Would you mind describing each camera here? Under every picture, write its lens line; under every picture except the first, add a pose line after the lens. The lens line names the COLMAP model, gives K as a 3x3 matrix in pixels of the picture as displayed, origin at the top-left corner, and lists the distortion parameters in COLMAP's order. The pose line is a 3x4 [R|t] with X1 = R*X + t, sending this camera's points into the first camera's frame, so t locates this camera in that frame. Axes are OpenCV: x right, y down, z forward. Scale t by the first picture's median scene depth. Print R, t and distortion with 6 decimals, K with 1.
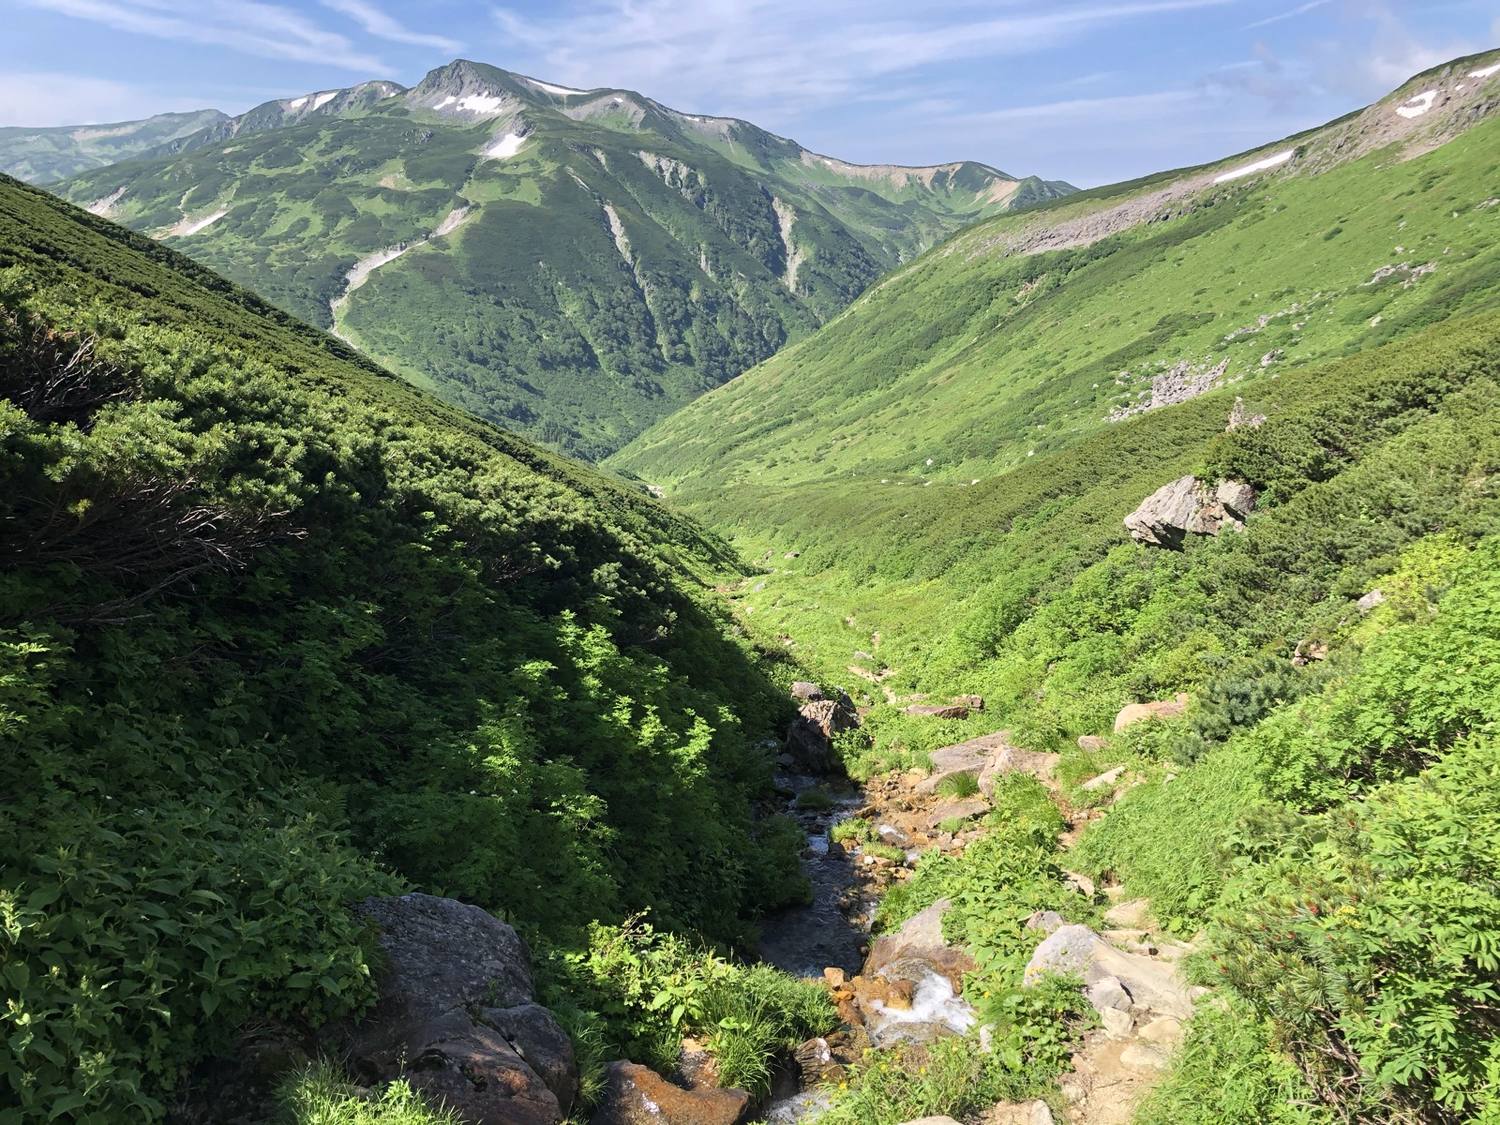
lens RADIAL K [[1271.4, 0, 750.0], [0, 1271.4, 562.5], [0, 0, 1]] dist [0.013206, 0.006512]
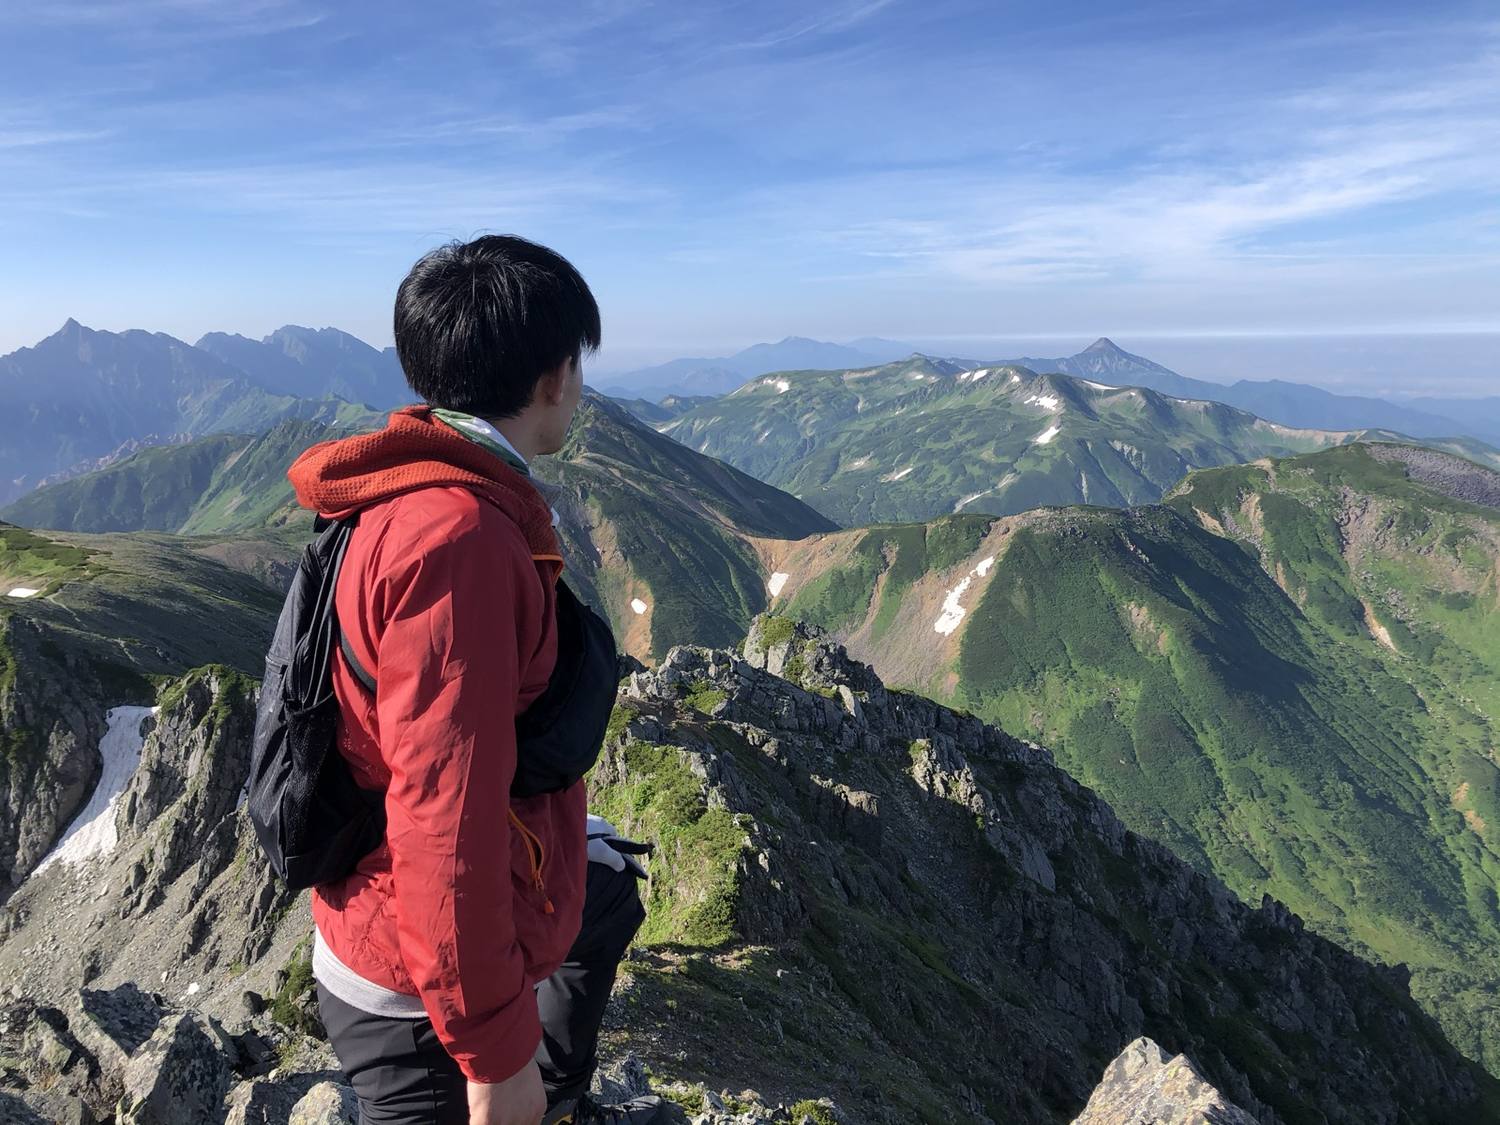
lens RADIAL K [[1271.4, 0, 750.0], [0, 1271.4, 562.5], [0, 0, 1]] dist [0.013206, 0.006512]
pose [[0.867700, 0.087848, -0.489264, 0.430372], [-0.136251, 0.988596, -0.064134, 0.068708], [0.478050, 0.122312, 0.869775, -1.014160]]
